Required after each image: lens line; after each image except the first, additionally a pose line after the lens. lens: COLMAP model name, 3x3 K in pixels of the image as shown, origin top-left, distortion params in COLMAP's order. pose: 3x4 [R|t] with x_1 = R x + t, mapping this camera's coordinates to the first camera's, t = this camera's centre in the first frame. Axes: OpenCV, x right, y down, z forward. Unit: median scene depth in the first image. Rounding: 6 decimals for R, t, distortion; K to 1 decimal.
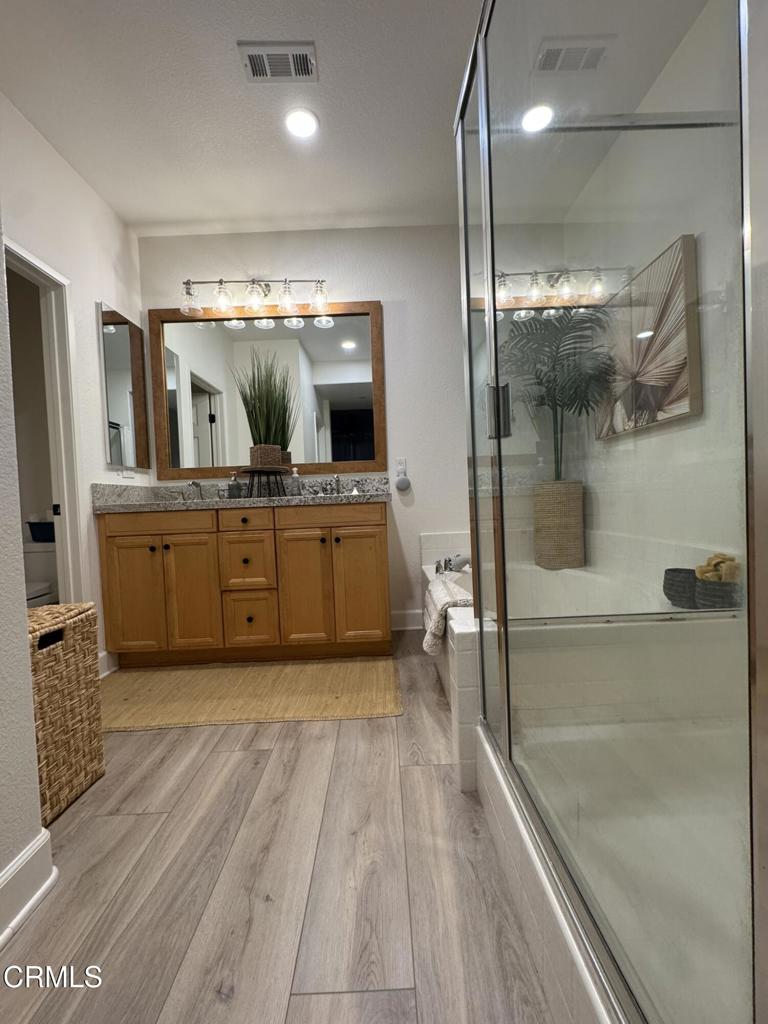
lens RADIAL K [[409.9, 0, 384.4], [0, 409.9, 513.3], [0, 0, 1]] dist [-0.000287, -0.000058]
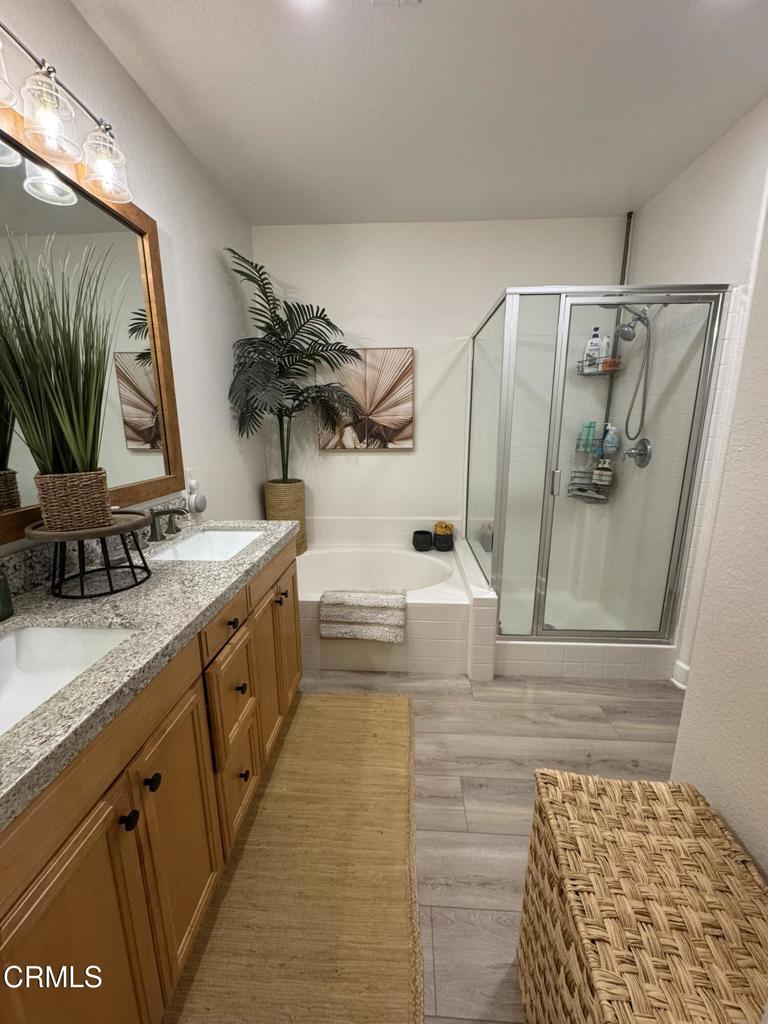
lens RADIAL K [[409.9, 0, 387.7], [0, 409.9, 510.0], [0, 0, 1]] dist [-0.000287, -0.000058]
pose [[0.056392, -0.171164, 0.983627, -1.047111], [0.033222, 0.984971, 0.169493, -0.268874], [-0.997856, 0.023120, 0.061230, 0.937821]]
